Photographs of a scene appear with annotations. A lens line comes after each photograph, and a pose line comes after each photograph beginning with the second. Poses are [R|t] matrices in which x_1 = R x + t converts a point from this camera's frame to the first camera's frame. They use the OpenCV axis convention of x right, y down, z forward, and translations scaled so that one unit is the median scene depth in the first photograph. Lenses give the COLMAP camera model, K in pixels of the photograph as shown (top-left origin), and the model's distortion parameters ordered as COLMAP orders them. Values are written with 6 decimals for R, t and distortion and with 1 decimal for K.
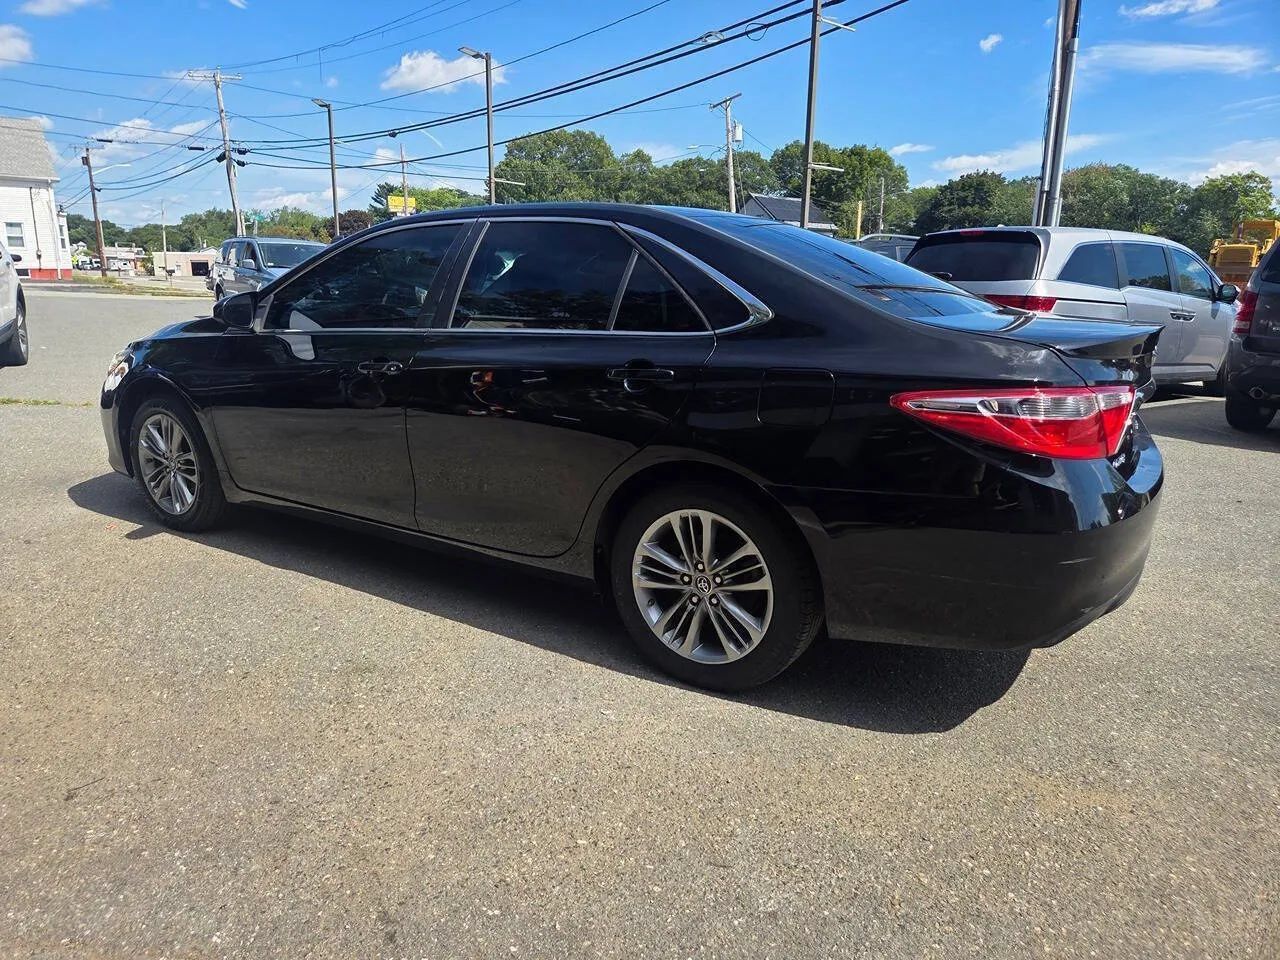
lens RADIAL K [[900.0, 0, 792.8], [0, 900.0, 510.4], [0, 0, 1]] dist [0.046155, -0.054752]
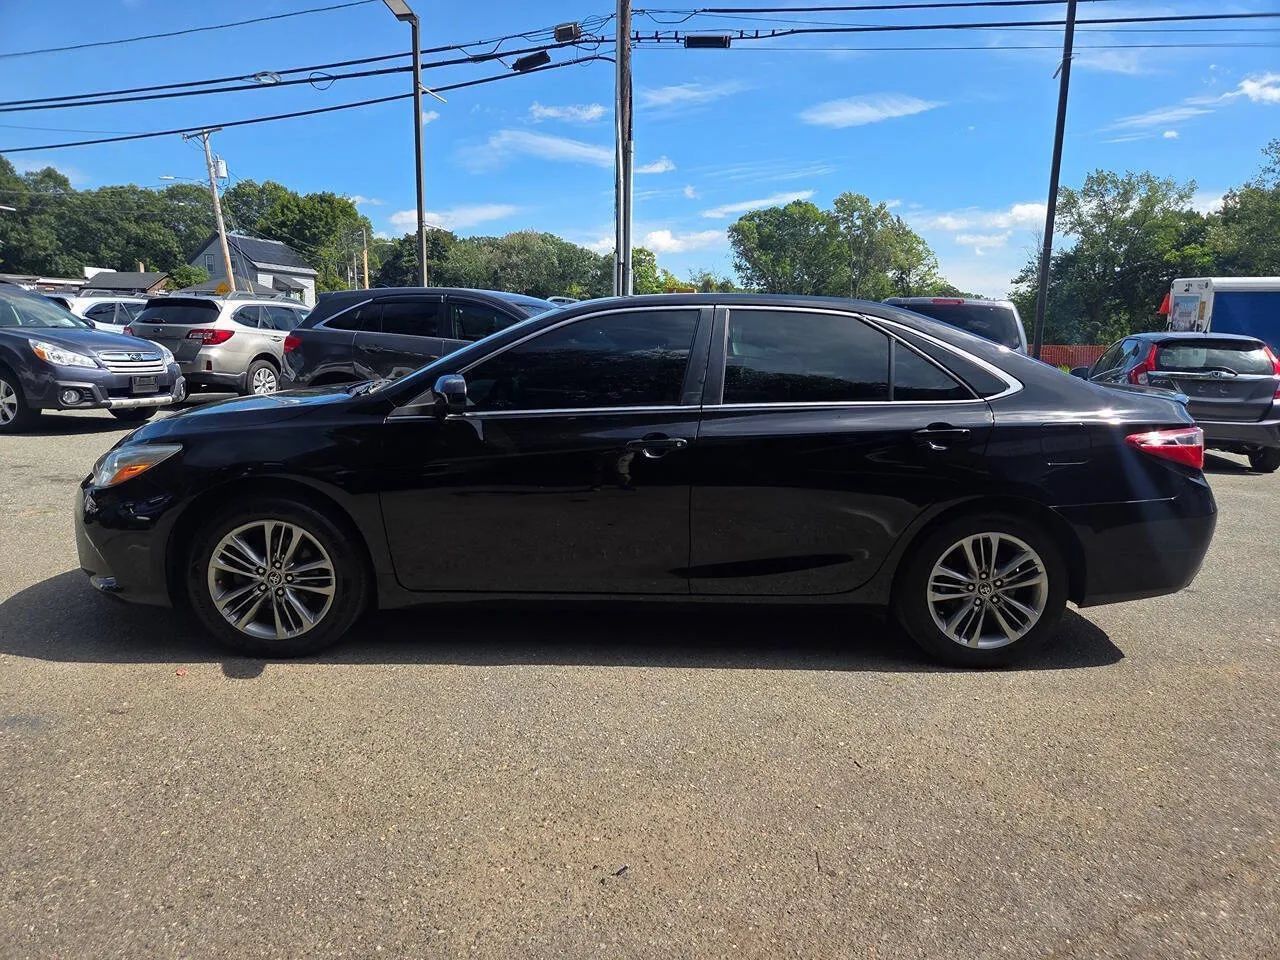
lens RADIAL K [[875.9, 0, 617.7], [0, 875.9, 483.8], [0, 0, 1]] dist [0.065522, -0.055492]
pose [[0.806947, -0.093285, 0.583210, -0.901794], [0.129316, 0.991395, -0.020351, -0.080437], [-0.576293, 0.091841, 0.812066, 0.173153]]
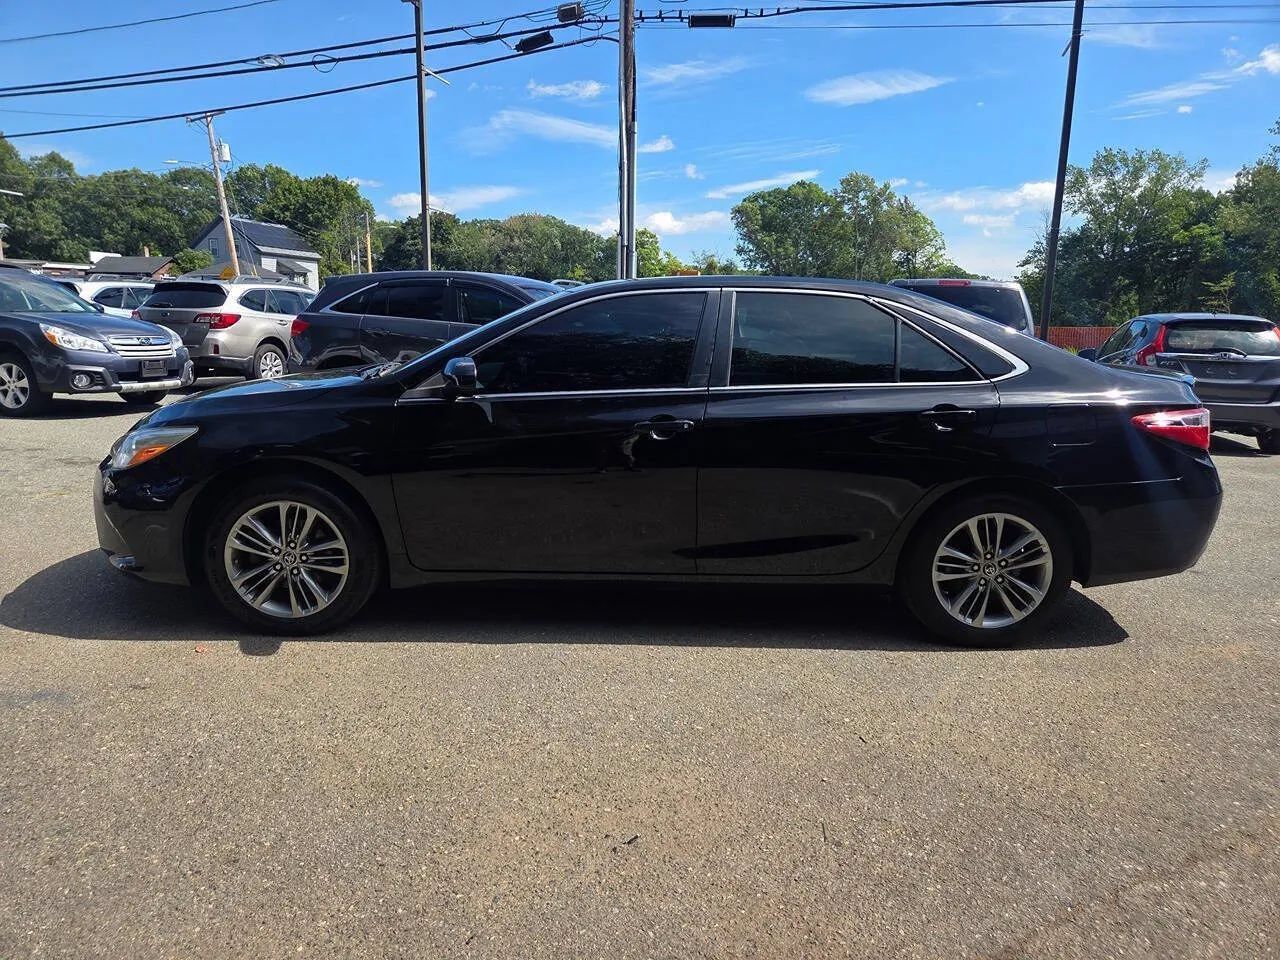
lens RADIAL K [[880.1, 0, 609.8], [0, 880.1, 481.6], [0, 0, 1]] dist [0.067677, -0.059728]
pose [[0.813245, -0.103096, 0.572717, -0.915348], [0.130385, 0.991441, -0.006672, -0.077964], [-0.567127, 0.080099, 0.819726, 0.164808]]
